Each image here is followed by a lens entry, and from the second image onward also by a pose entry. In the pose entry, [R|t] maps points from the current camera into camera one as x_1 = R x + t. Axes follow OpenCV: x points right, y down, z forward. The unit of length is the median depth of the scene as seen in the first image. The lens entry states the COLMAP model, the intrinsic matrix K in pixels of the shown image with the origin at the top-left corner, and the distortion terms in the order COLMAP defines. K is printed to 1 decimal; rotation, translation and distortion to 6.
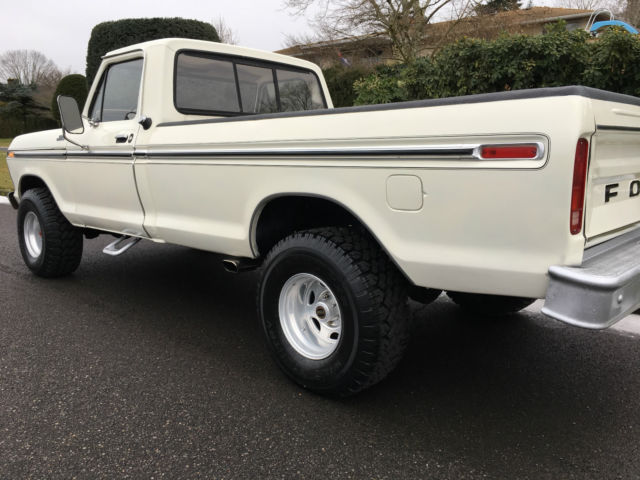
lens RADIAL K [[539.2, 0, 316.1], [0, 539.2, 240.9], [0, 0, 1]] dist [0.082873, -0.092892]
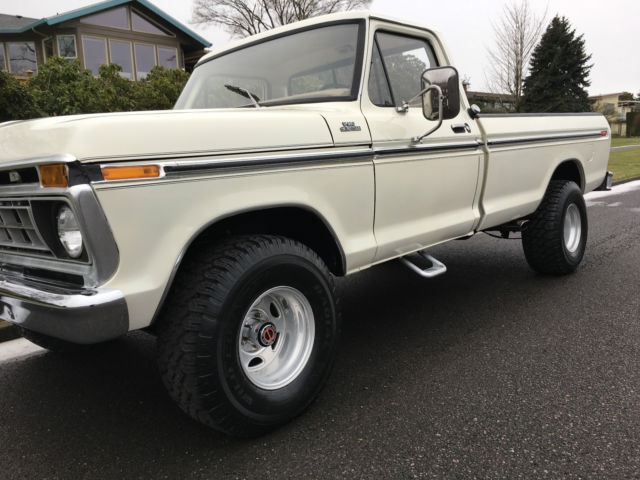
lens RADIAL K [[539.2, 0, 316.1], [0, 539.2, 240.9], [0, 0, 1]] dist [0.082873, -0.092892]
pose [[-0.000002, -0.144699, 0.989476, -1.284716], [0.236916, 0.961305, 0.140580, -0.194410], [-0.971530, 0.234423, 0.034279, 1.261357]]
